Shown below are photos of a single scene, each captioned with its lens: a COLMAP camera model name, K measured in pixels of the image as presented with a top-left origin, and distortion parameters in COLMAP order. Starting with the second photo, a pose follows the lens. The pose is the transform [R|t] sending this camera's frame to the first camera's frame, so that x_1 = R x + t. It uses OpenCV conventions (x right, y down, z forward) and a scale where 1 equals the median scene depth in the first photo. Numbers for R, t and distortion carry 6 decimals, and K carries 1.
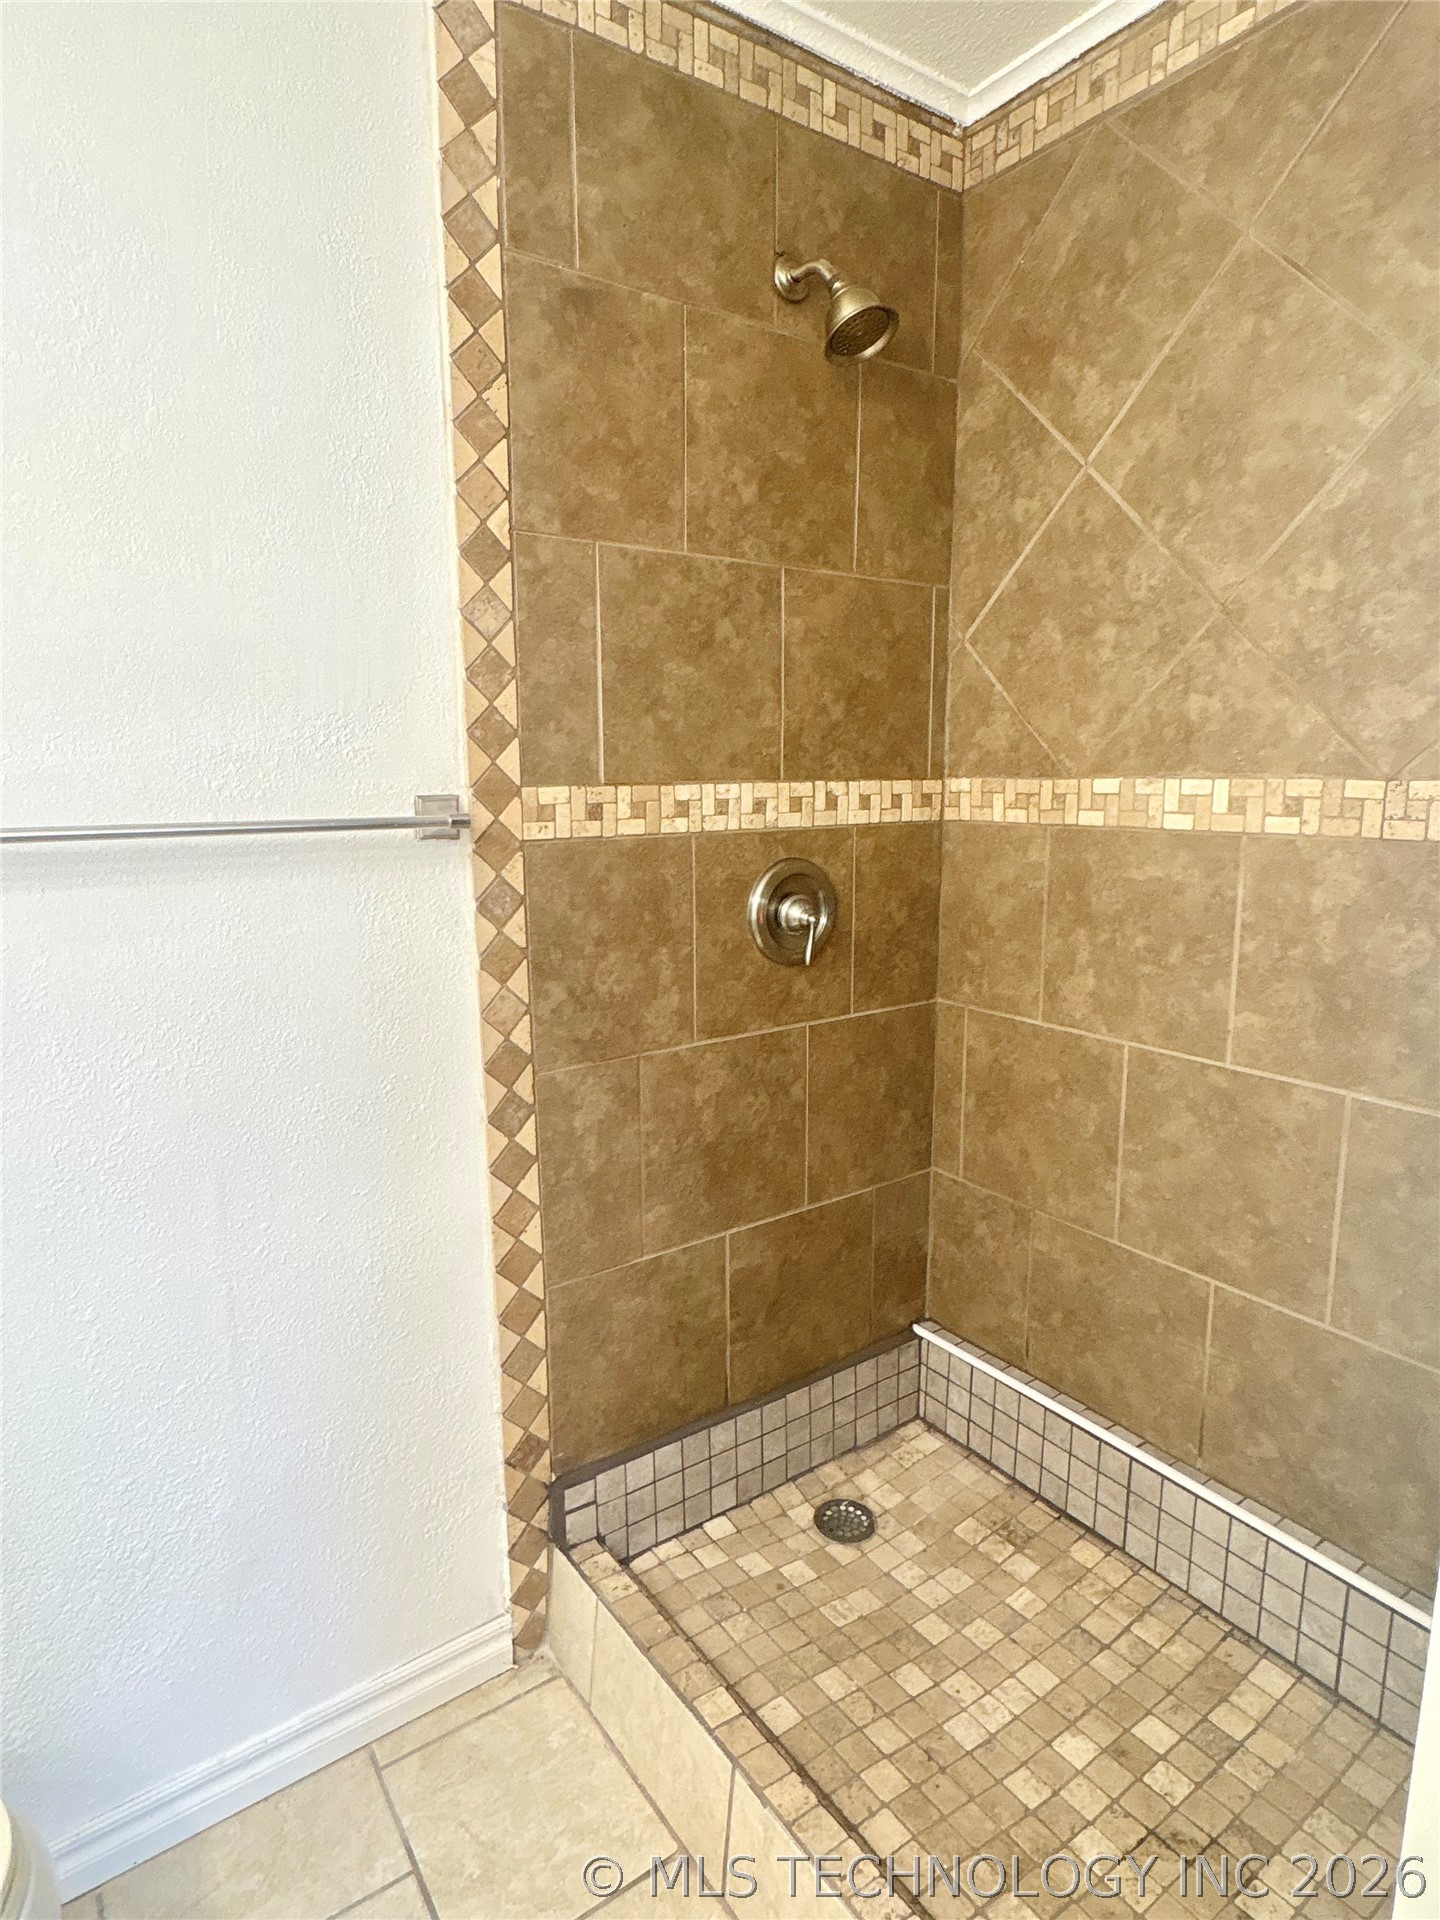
lens RADIAL K [[1068.0, 0, 714.9], [0, 1068.0, 955.7], [0, 0, 1]] dist [-0.001164, 0.003660]
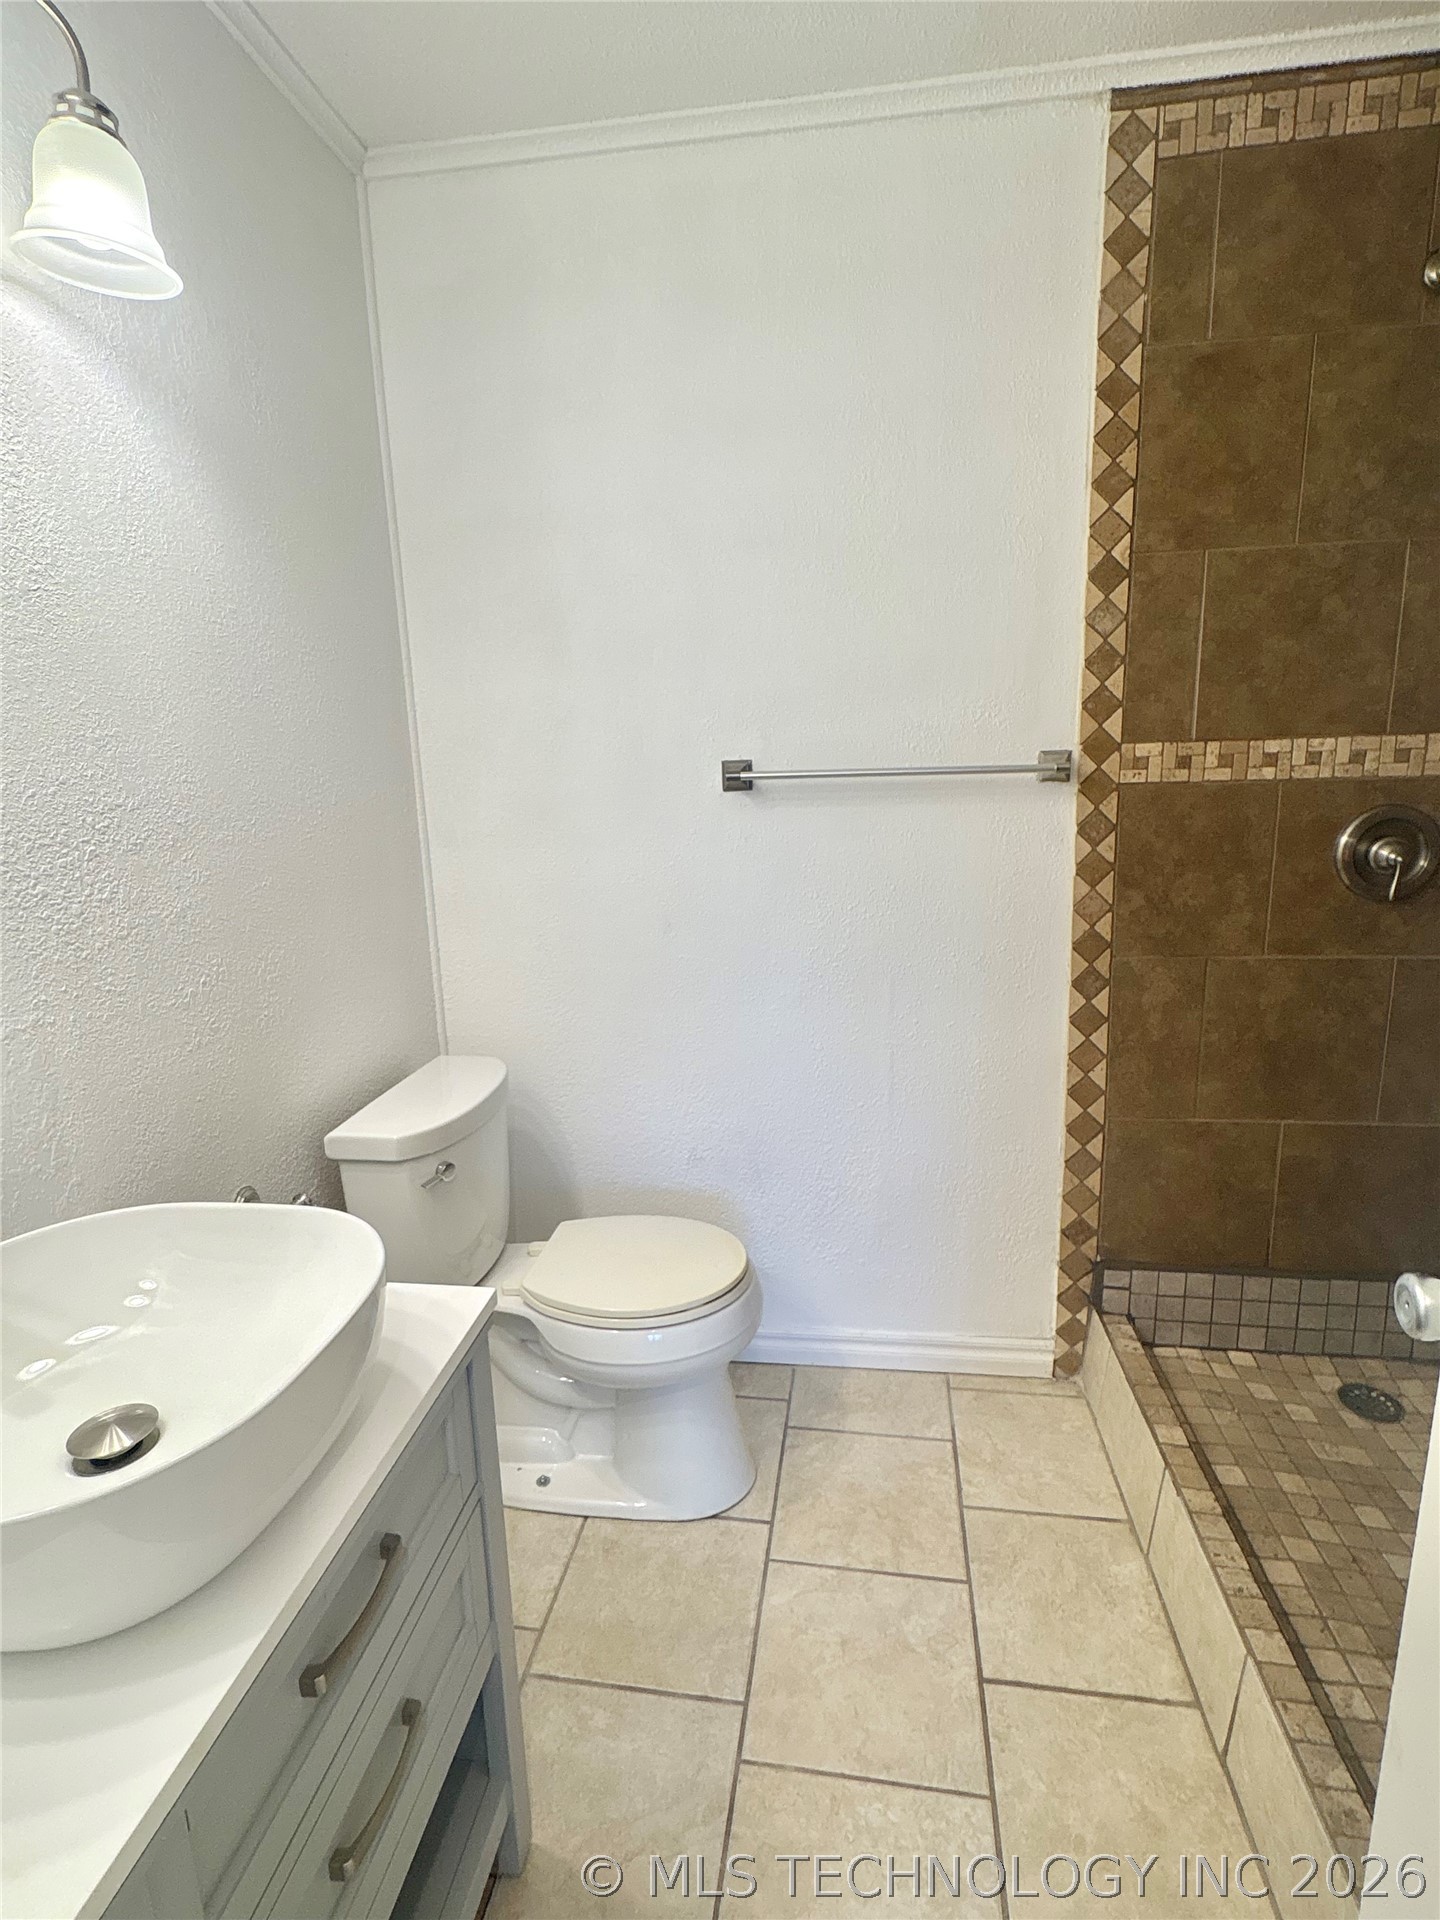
lens RADIAL K [[954.7, 0, 718.1], [0, 954.7, 957.0], [0, 0, 1]] dist [0.006386, 0.001424]
pose [[0.734089, 0.132986, -0.665904, 0.271661], [-0.093939, 0.991095, 0.094371, 0.042575], [0.672525, -0.006723, 0.740044, -0.238494]]
